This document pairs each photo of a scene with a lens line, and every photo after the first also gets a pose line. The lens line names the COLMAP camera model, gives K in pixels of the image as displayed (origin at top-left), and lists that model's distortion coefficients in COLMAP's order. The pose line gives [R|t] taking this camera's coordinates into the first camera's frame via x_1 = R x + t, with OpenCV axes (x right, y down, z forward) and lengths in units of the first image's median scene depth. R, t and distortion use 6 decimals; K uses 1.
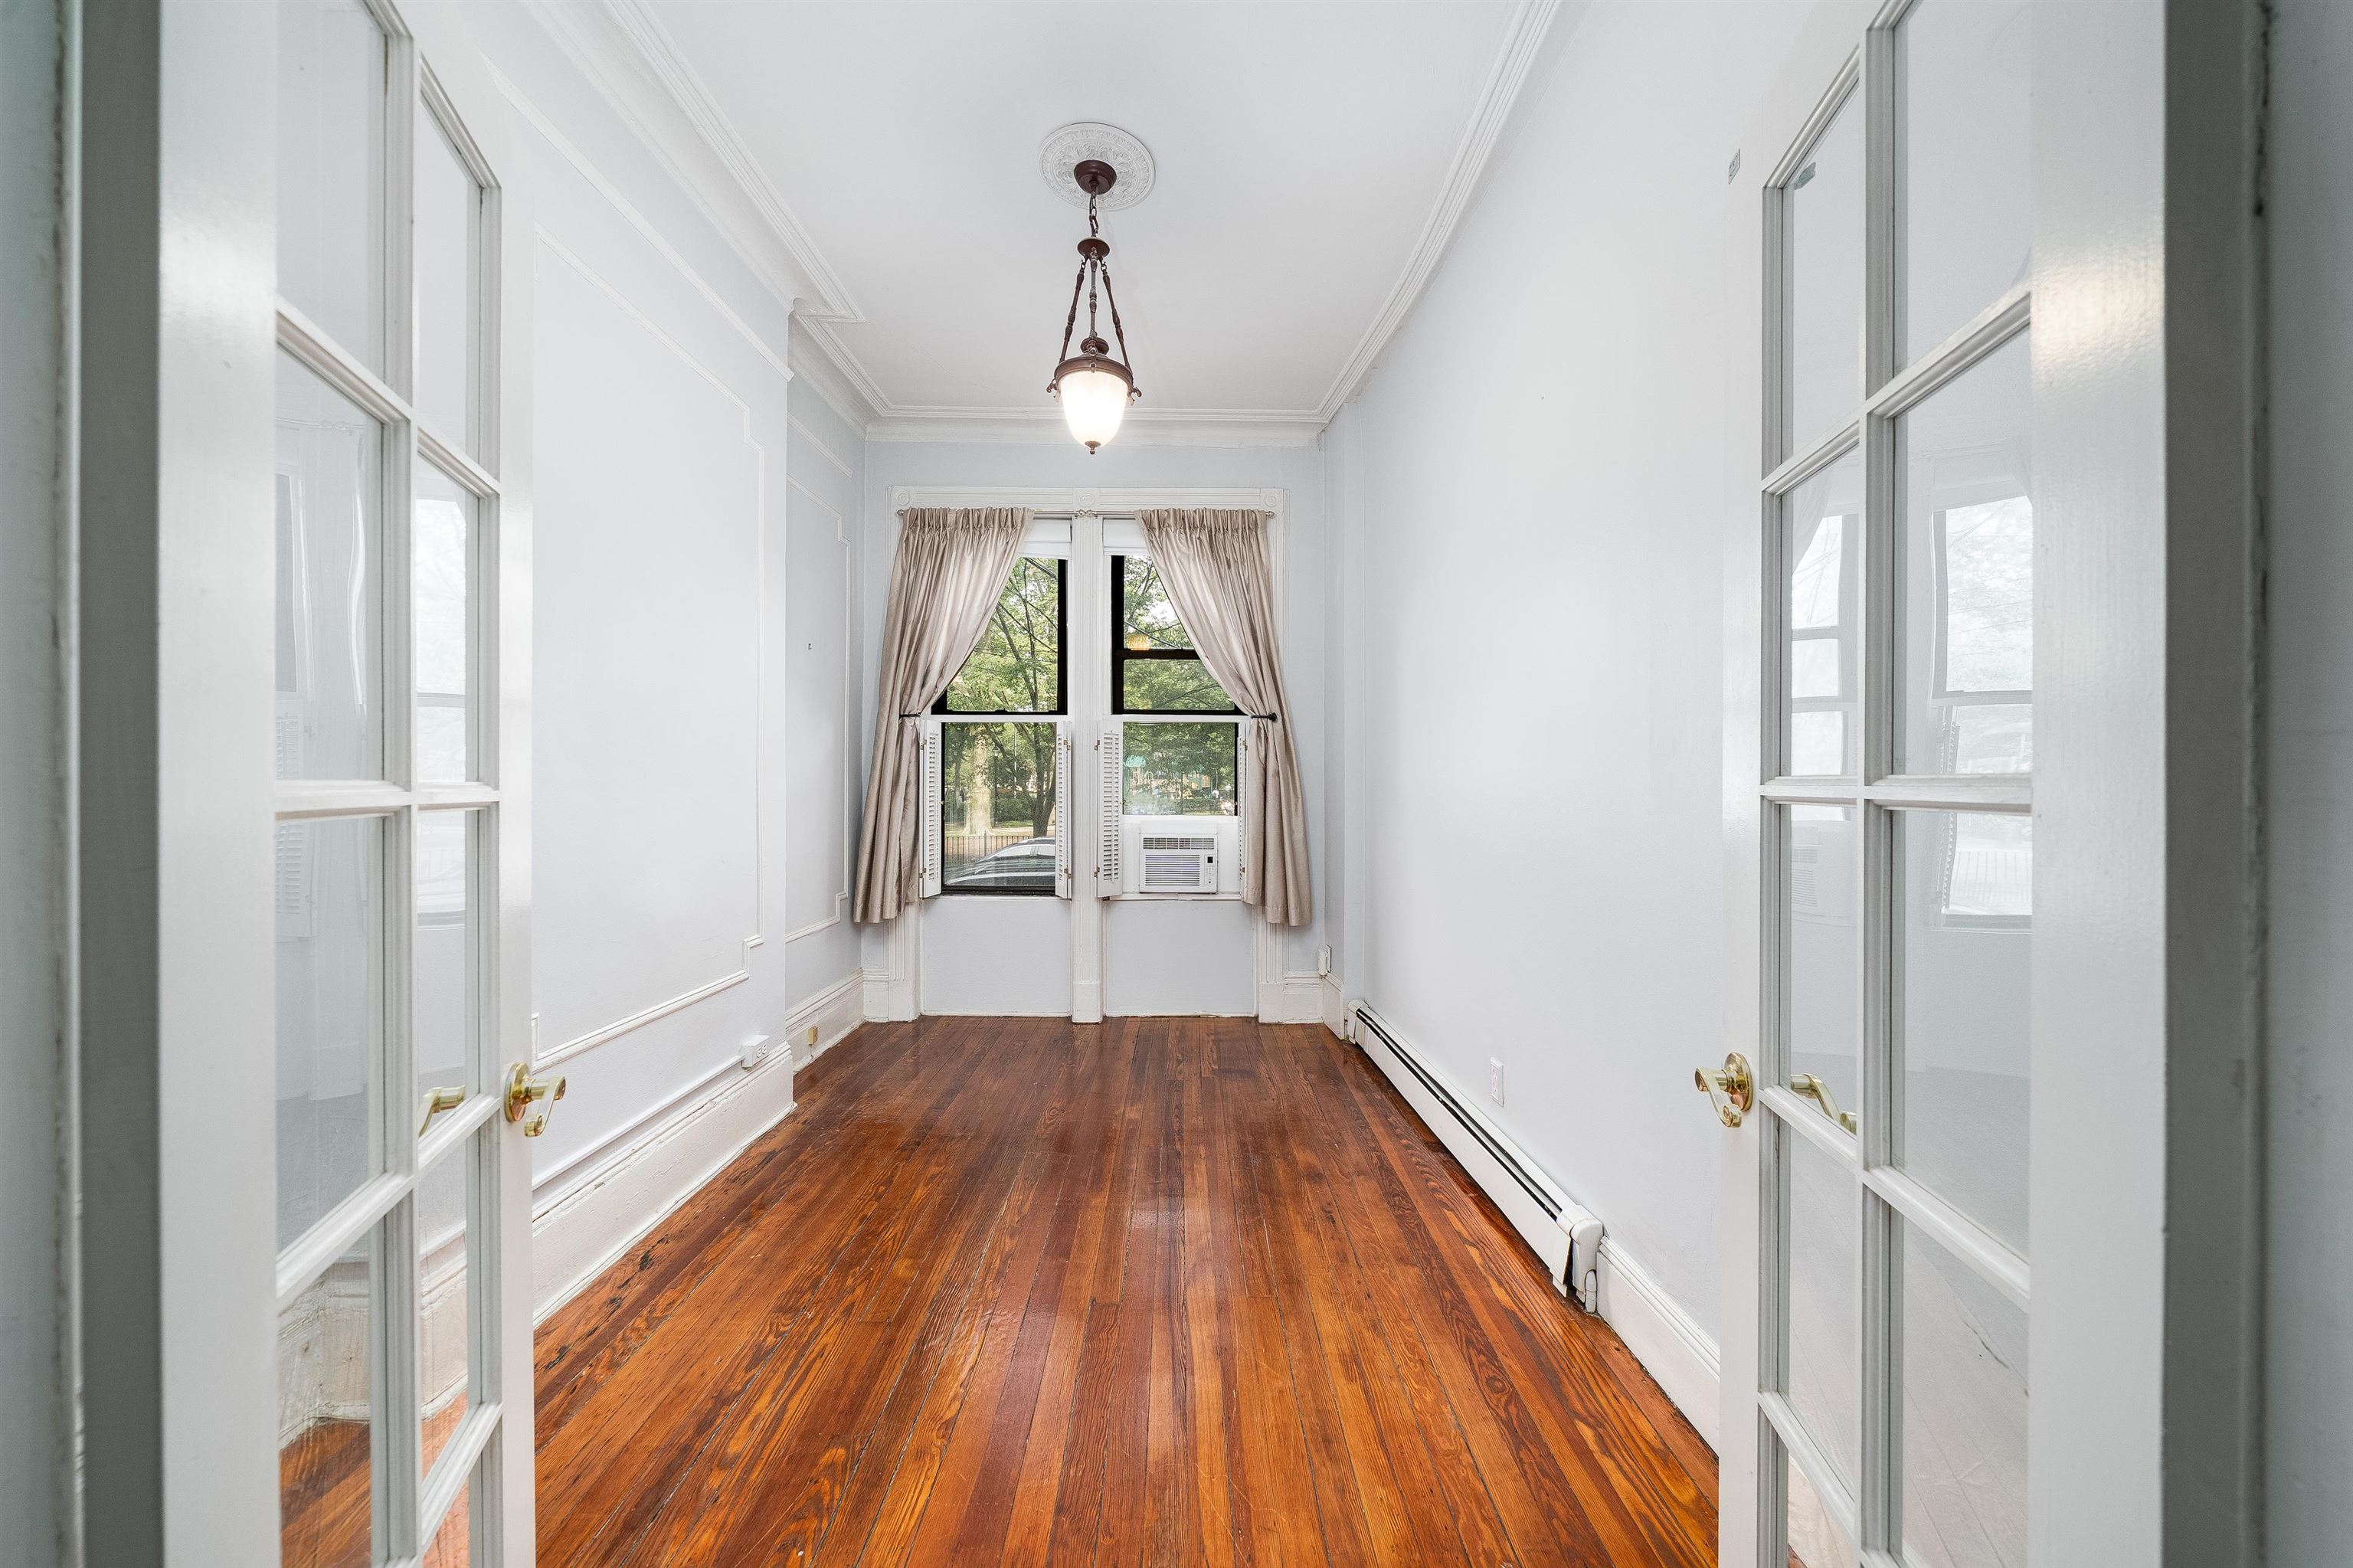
lens RADIAL K [[860.0, 0, 1168.6], [0, 860.0, 787.3], [0, 0, 1]] dist [-0.001943, -0.000124]
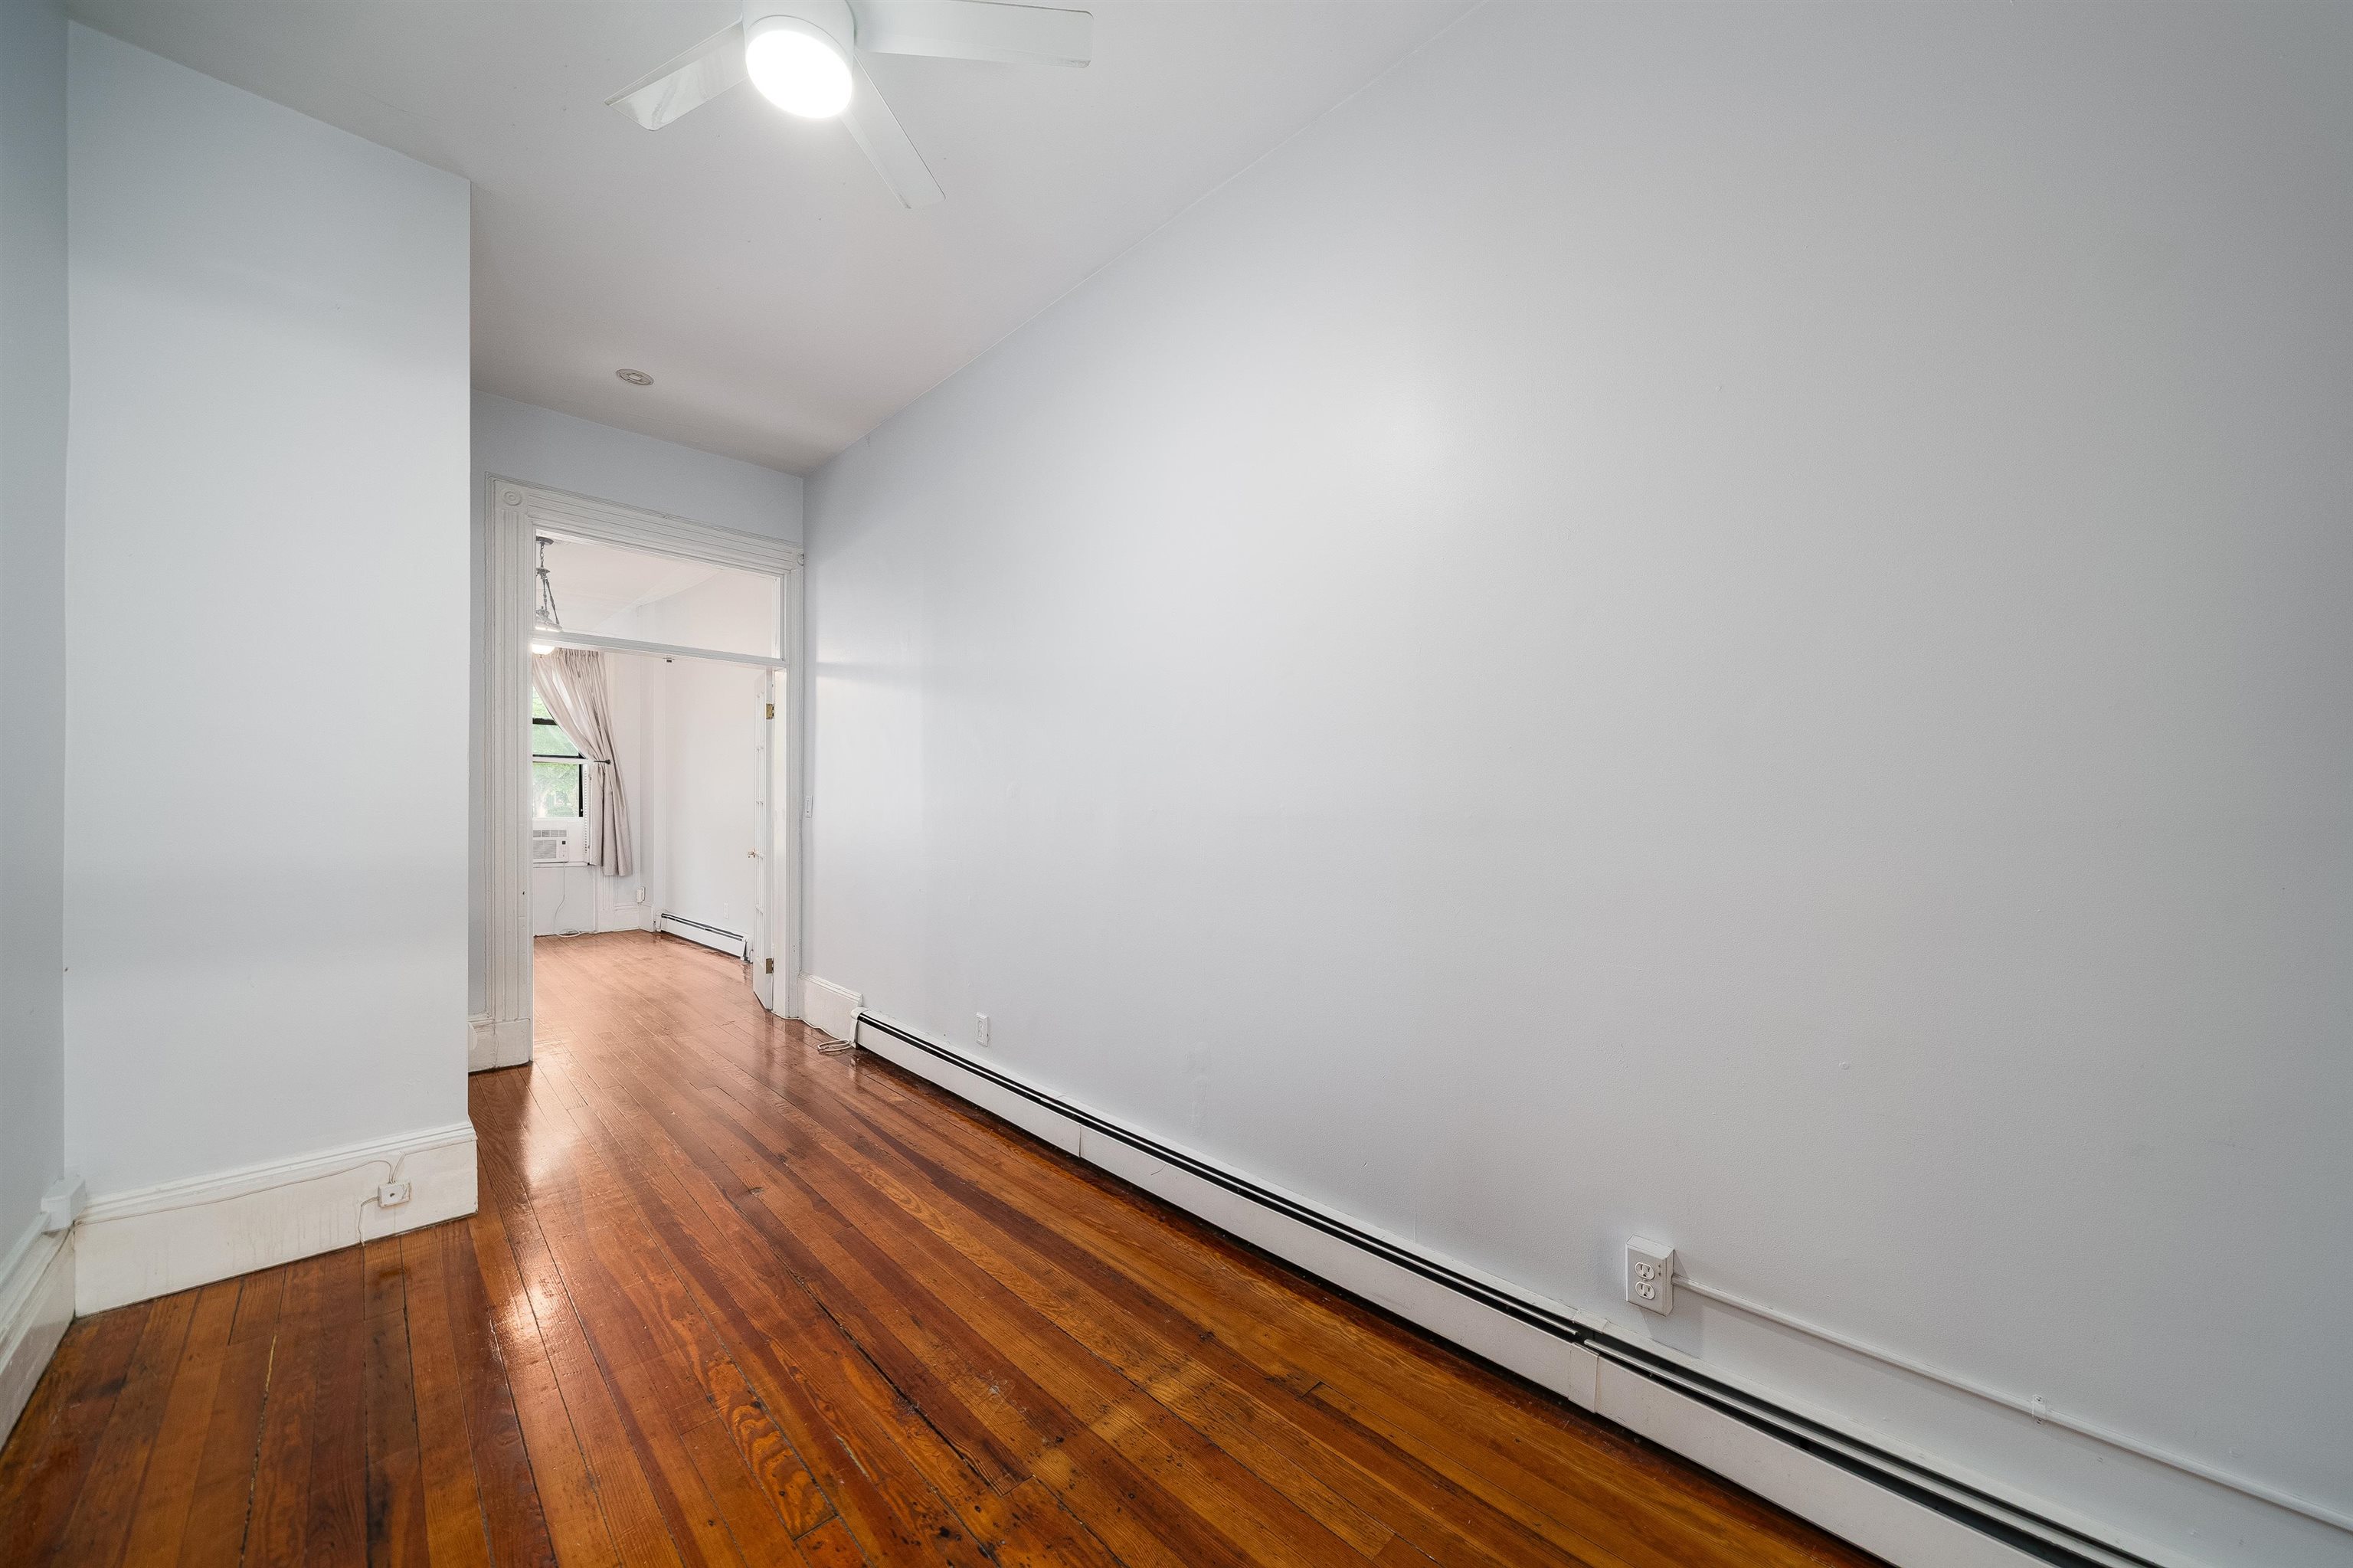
lens RADIAL K [[833.3, 0, 1174.0], [0, 833.3, 789.8], [0, 0, 1]] dist [-0.006467, 0.000050]
pose [[0.704162, 0.010101, 0.709967, -0.290589], [0.000014, 0.999899, -0.014241, 0.002173], [-0.710039, 0.010038, 0.704091, -1.113576]]
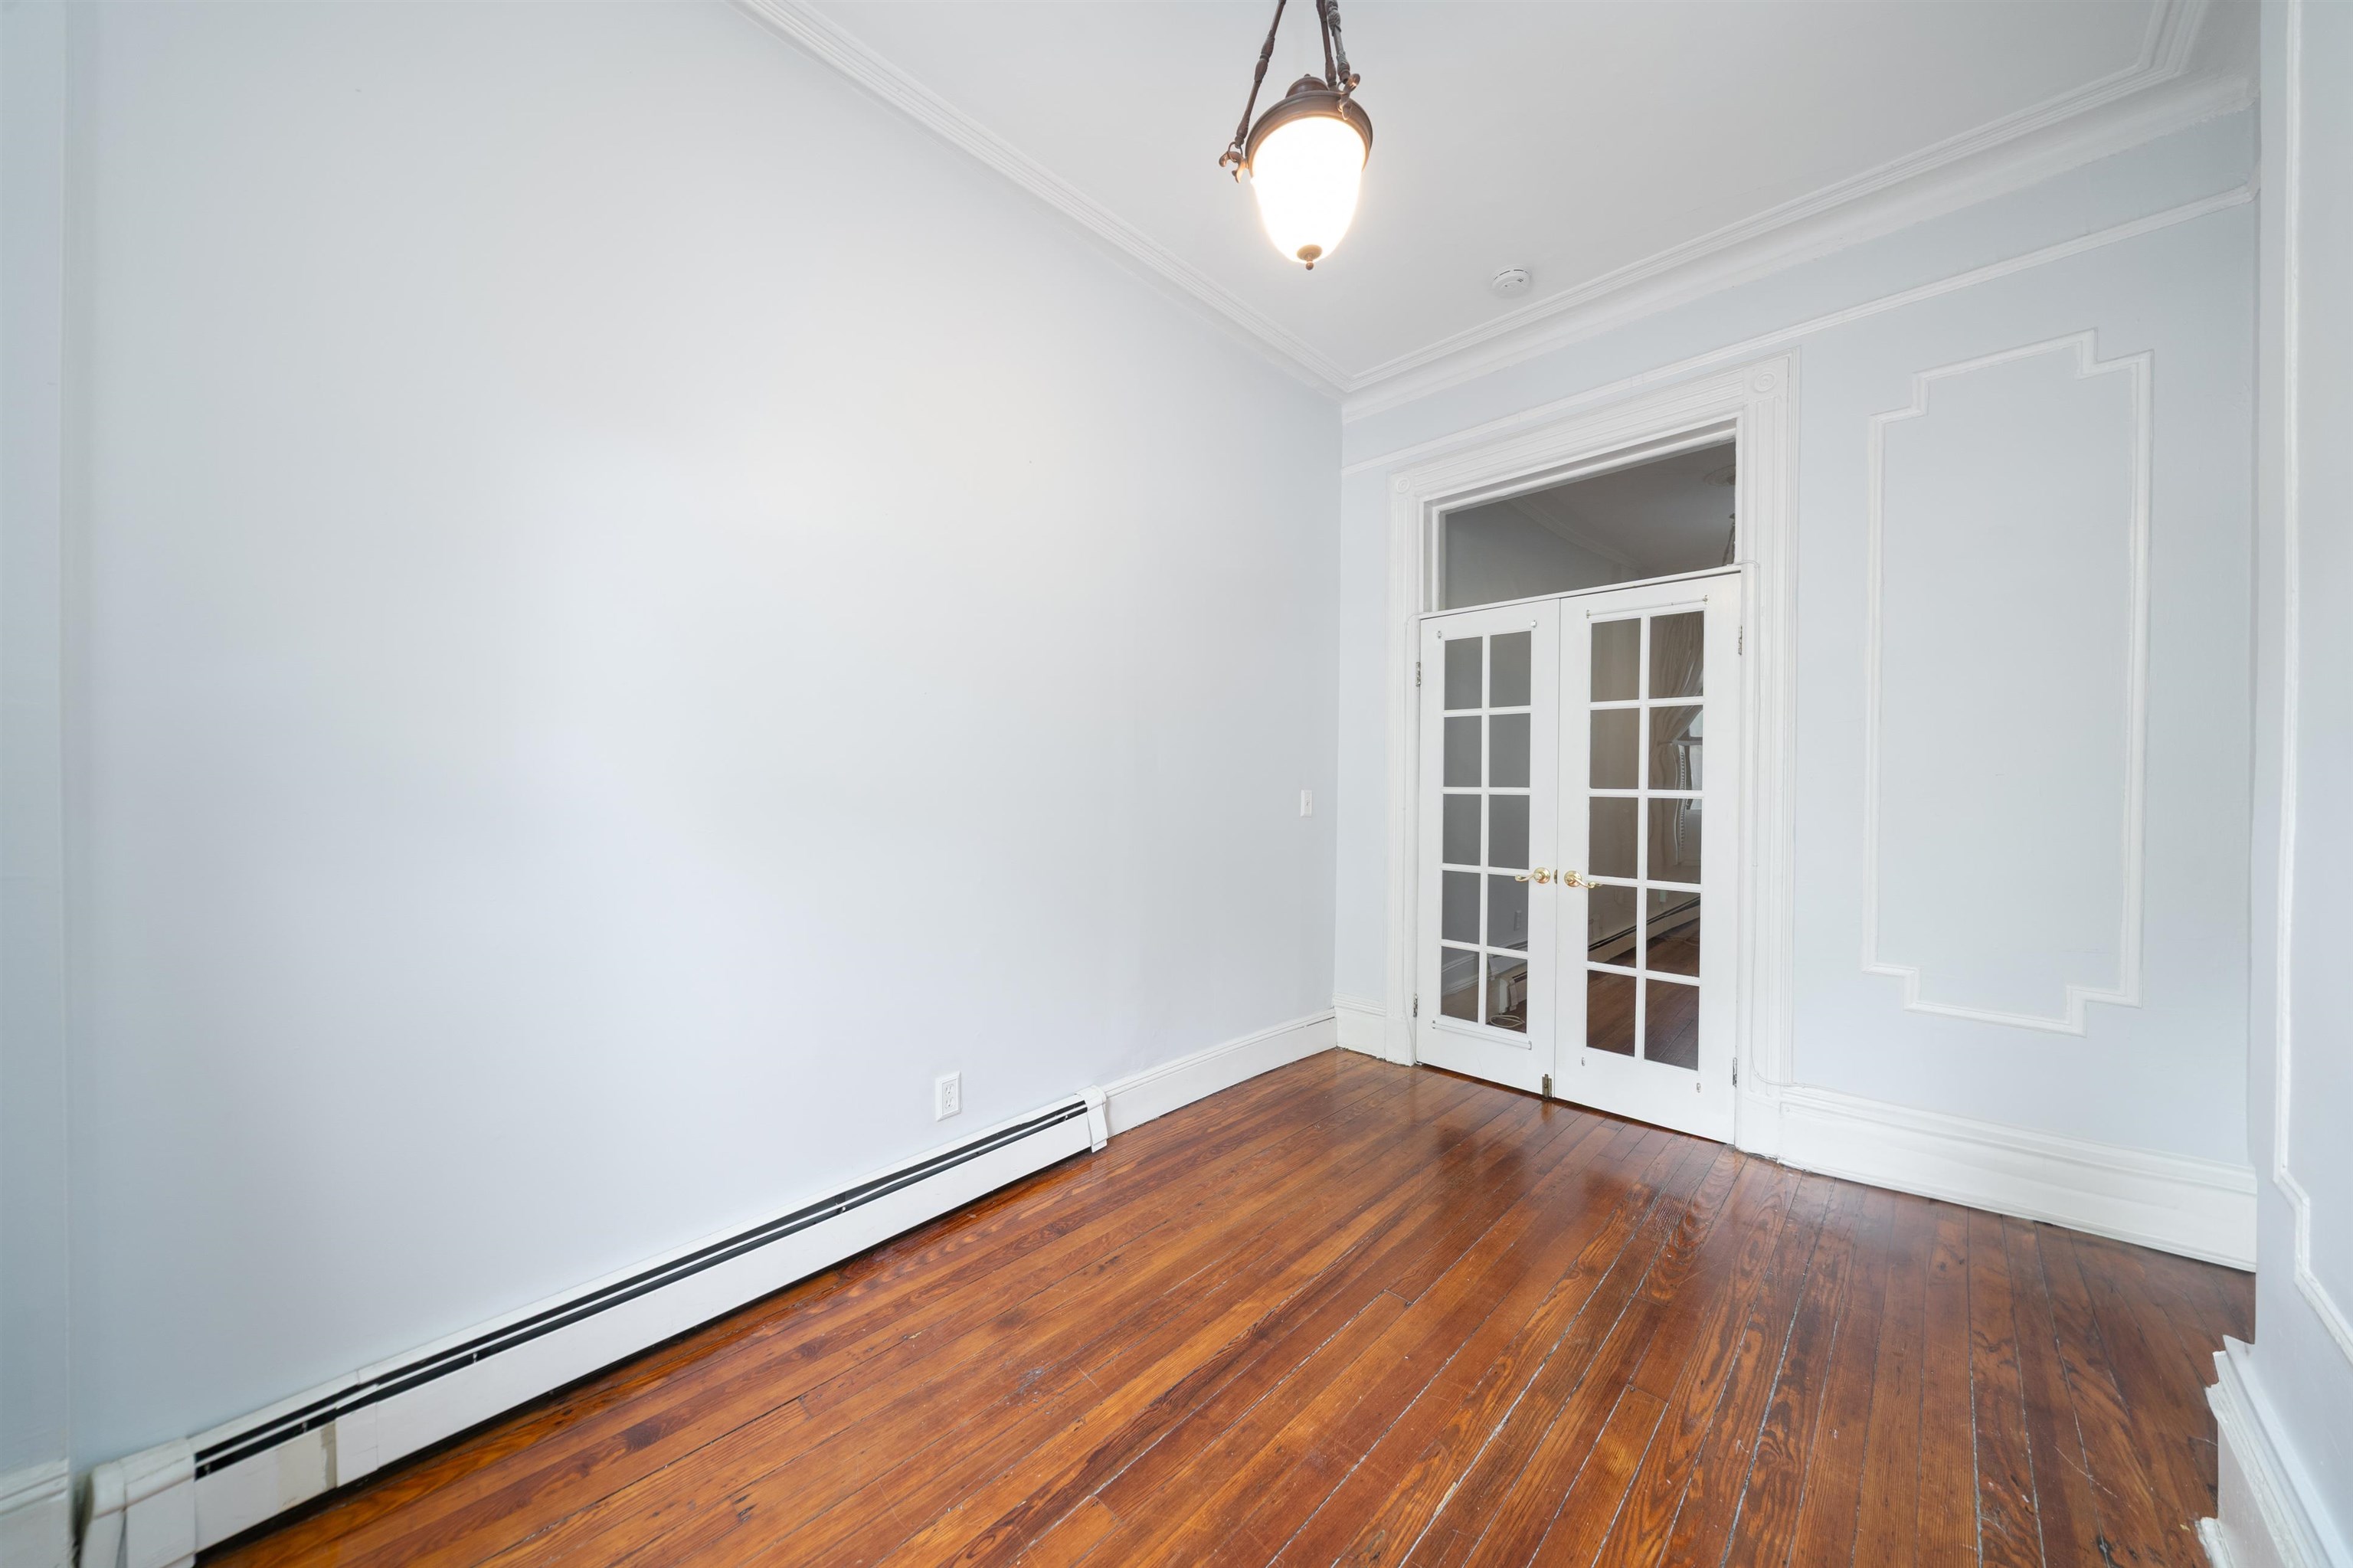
lens RADIAL K [[798.7, 0, 1172.0], [0, 798.7, 787.1], [0, 0, 1]] dist [-0.005640, 0.000272]
pose [[-0.726087, -0.009269, 0.687540, -0.254852], [-0.003420, 0.999945, 0.009869, -0.009534], [-0.687594, 0.004814, -0.726080, 0.906574]]
